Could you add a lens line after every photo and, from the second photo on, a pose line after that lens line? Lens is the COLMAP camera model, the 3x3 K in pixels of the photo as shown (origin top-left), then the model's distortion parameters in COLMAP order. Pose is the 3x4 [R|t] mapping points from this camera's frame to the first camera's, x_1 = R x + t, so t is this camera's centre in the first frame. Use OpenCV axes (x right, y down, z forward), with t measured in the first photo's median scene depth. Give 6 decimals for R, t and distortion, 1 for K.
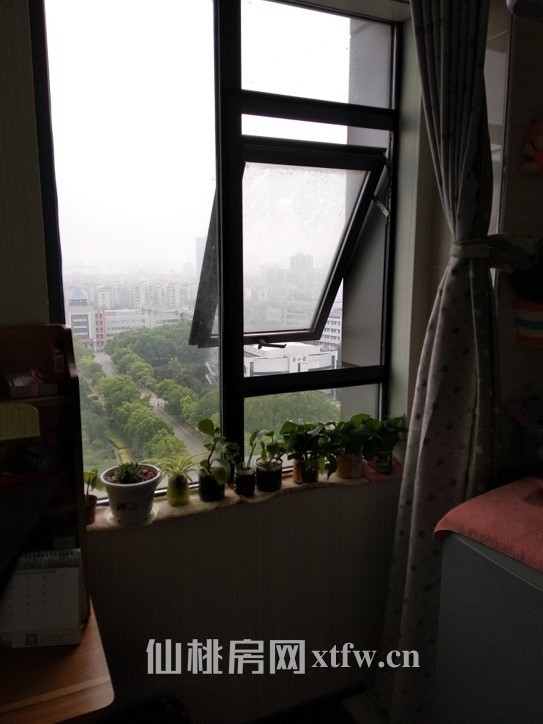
lens RADIAL K [[627.1, 0, 271.5], [0, 627.1, 362.0], [0, 0, 1]] dist [0.009315, -0.002977]
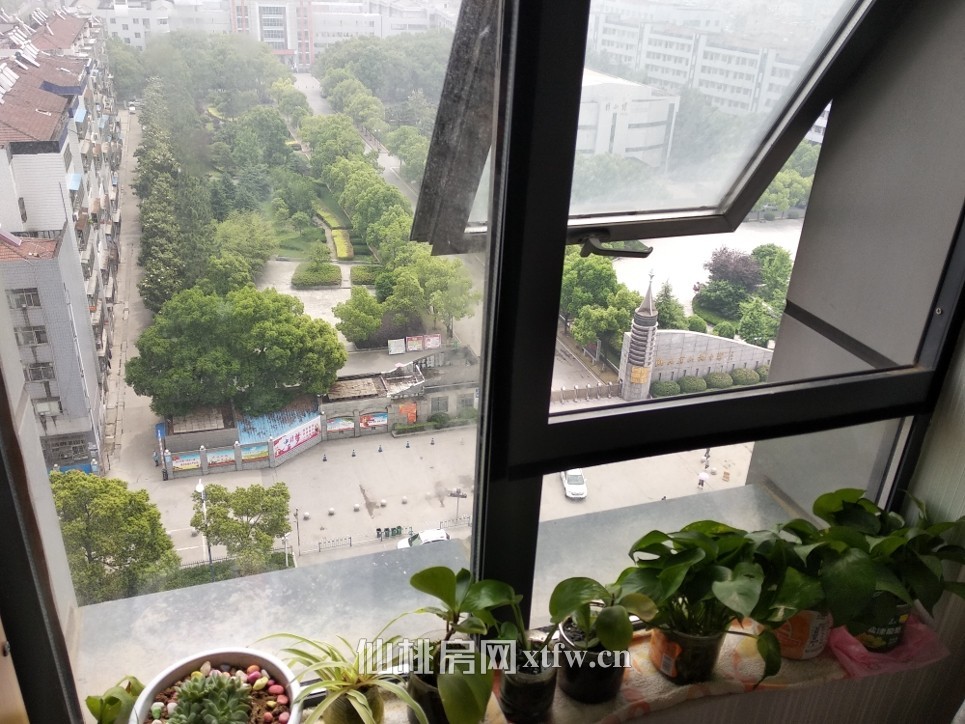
lens RADIAL K [[835.9, 0, 473.8], [0, 835.9, 361.9], [0, 0, 1]] dist [0.009315, -0.002977]
pose [[0.993351, 0.087200, -0.075168, -0.011493], [-0.057440, 0.941238, 0.332823, -0.034158], [0.099773, -0.326293, 0.939989, 0.123458]]
